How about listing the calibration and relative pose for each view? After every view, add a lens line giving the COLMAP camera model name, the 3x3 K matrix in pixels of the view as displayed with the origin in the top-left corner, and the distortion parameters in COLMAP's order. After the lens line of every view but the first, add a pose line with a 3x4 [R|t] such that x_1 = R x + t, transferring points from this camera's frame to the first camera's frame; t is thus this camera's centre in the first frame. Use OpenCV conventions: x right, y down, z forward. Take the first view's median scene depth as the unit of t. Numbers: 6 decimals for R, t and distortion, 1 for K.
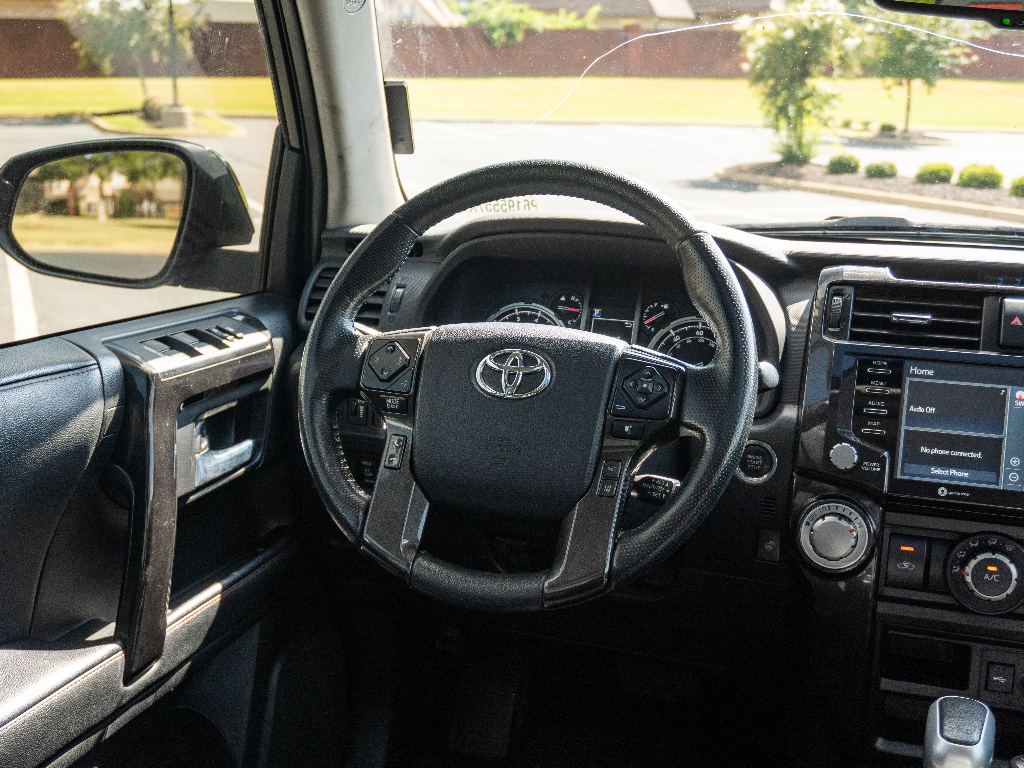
lens RADIAL K [[1235.2, 0, 510.7], [0, 1235.2, 383.8], [0, 0, 1]] dist [-0.014854, 0.000000]
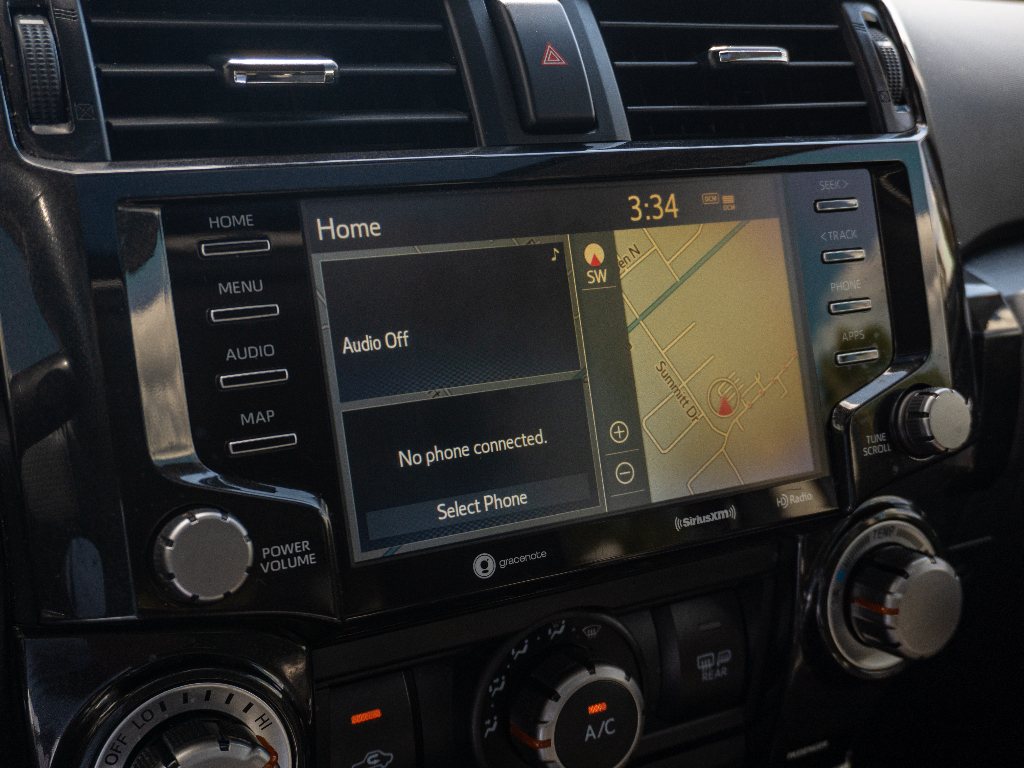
lens RADIAL K [[1235.2, 0, 514.3], [0, 1235.2, 386.0], [0, 0, 1]] dist [-0.014854, 0.000000]
pose [[0.678874, -0.233598, 0.696105, 0.123281], [0.132919, 0.971477, 0.196378, -0.028700], [-0.722124, -0.040791, 0.690560, 0.742767]]
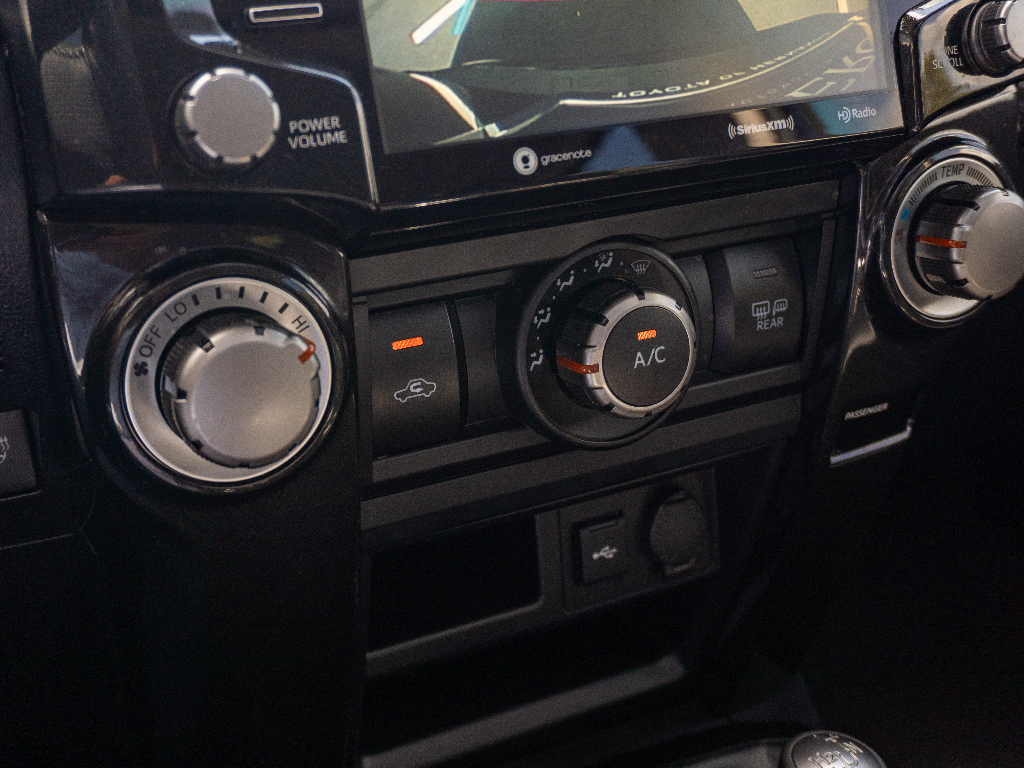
lens RADIAL K [[1257.5, 0, 508.8], [0, 1257.5, 379.8], [0, 0, 1]] dist [-0.021843, 0.000000]
pose [[0.705158, -0.333905, 0.625508, 0.115639], [0.160591, 0.934463, 0.317789, 0.034063], [-0.690625, -0.123640, 0.712566, 0.743924]]
